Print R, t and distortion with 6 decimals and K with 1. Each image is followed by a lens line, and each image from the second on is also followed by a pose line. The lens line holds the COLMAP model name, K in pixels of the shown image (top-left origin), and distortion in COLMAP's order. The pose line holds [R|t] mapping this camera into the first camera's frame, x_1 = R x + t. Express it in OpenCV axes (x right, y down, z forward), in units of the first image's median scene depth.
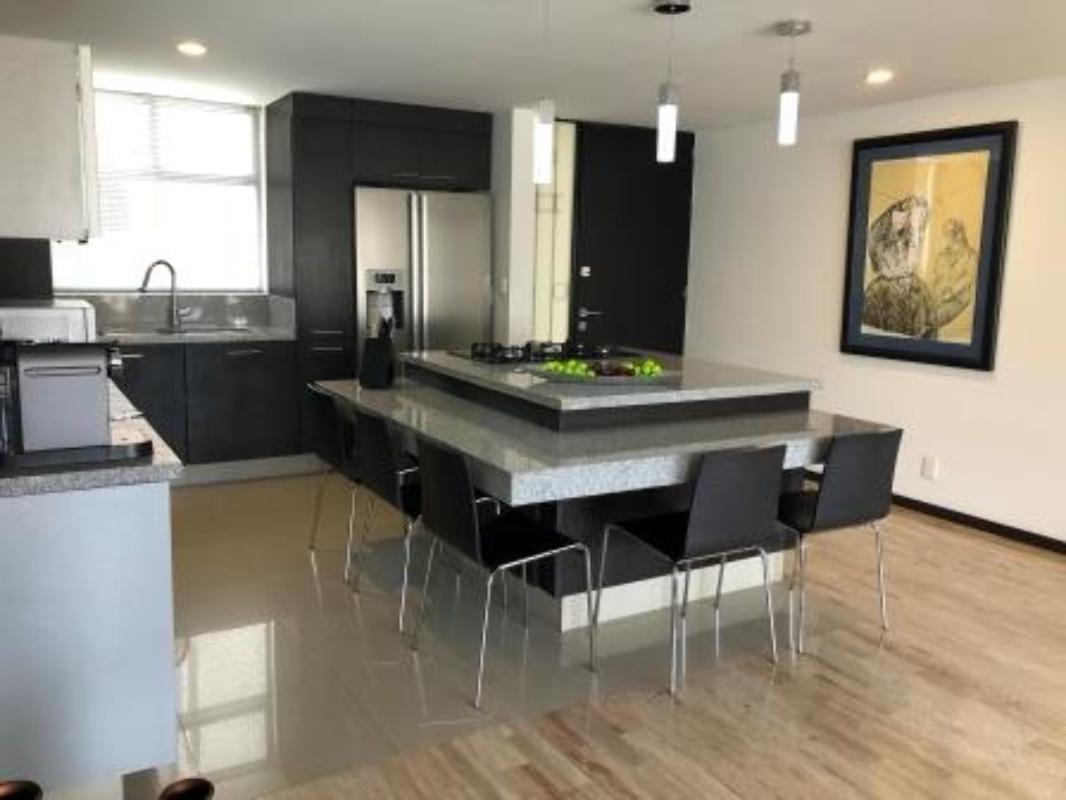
lens RADIAL K [[886.8, 0, 512.3], [0, 886.8, 399.5], [0, 0, 1]] dist [0.005889, 0.006694]
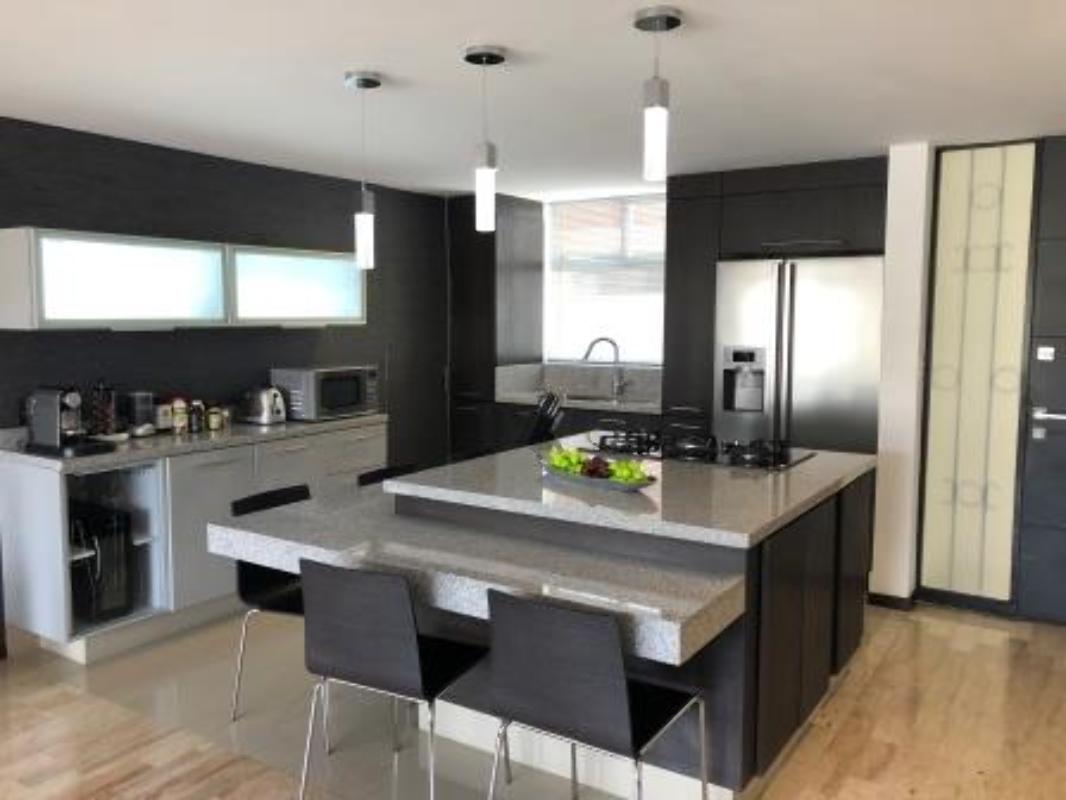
lens RADIAL K [[886.8, 0, 512.3], [0, 886.8, 399.5], [0, 0, 1]] dist [0.005889, 0.006694]
pose [[0.455583, 0.067602, -0.887623, 0.570922], [-0.137872, 0.990439, 0.004668, -0.064409], [0.879452, 0.120252, 0.460547, 0.376197]]
